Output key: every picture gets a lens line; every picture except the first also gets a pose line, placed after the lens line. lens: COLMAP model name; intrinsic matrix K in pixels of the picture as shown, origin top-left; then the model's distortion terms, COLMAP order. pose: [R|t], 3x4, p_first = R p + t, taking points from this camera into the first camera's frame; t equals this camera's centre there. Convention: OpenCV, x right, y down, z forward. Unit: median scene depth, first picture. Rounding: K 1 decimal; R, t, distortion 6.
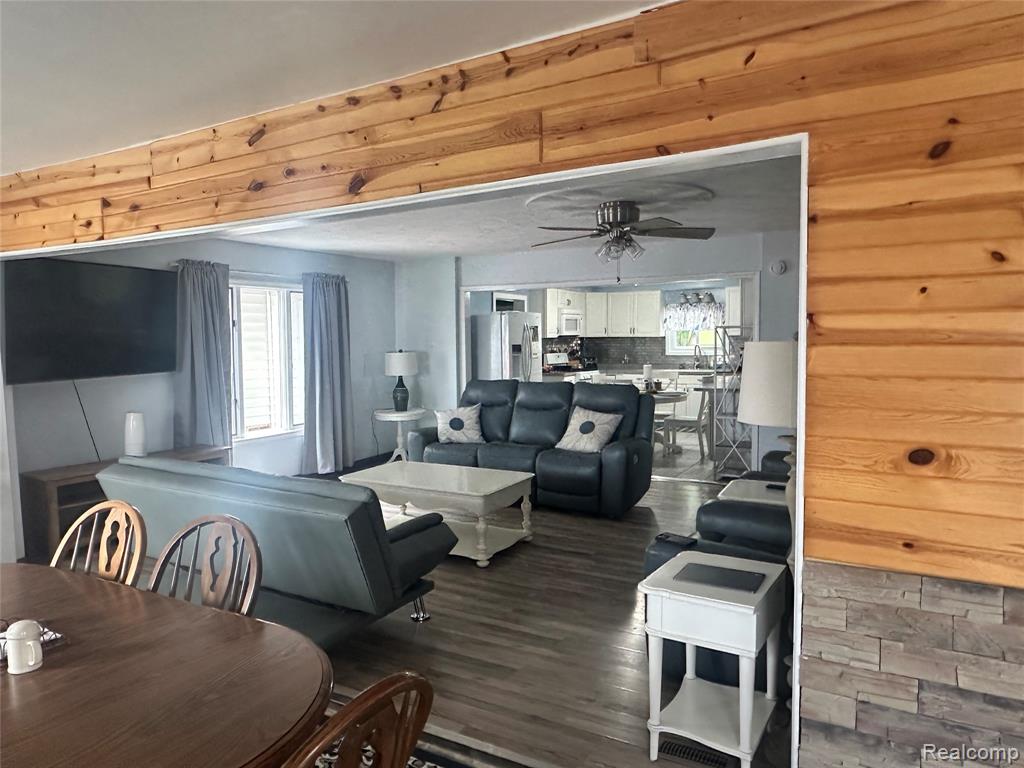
lens RADIAL K [[678.2, 0, 503.3], [0, 678.2, 385.3], [0, 0, 1]] dist [-0.005440, 0.004415]
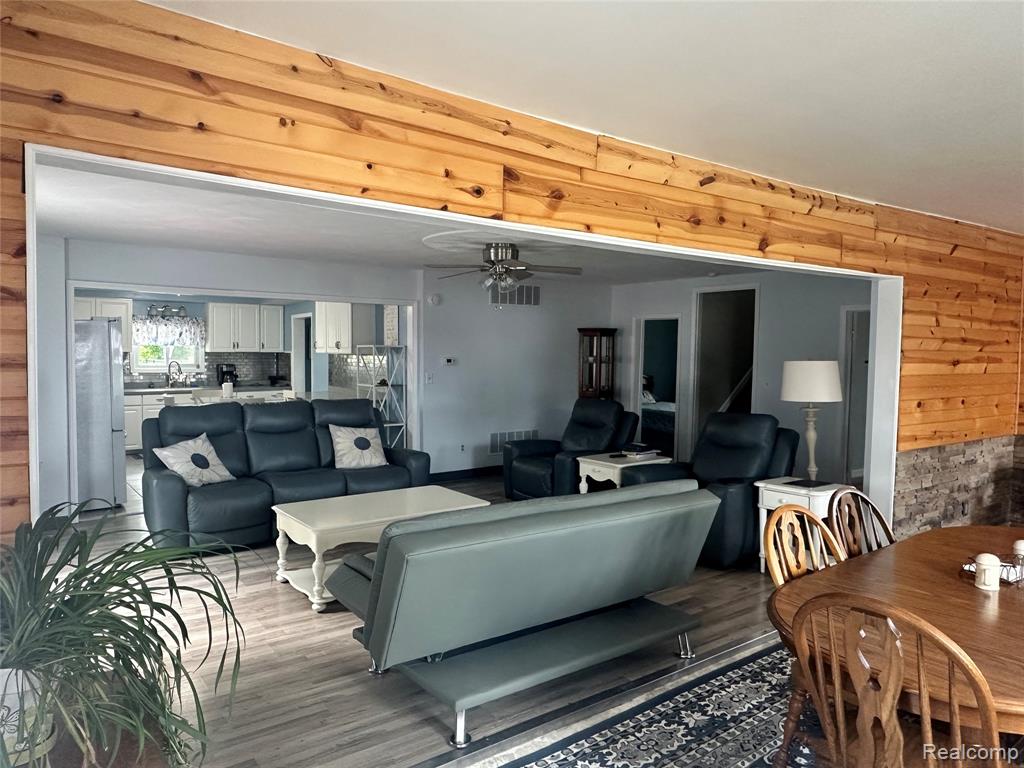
lens RADIAL K [[678.2, 0, 502.7], [0, 678.2, 381.2], [0, 0, 1]] dist [-0.005440, 0.004415]
pose [[0.420433, -0.022267, 0.907050, -1.541340], [0.050267, 0.998735, 0.001219, -0.045298], [-0.905930, 0.045082, 0.421021, 0.835964]]
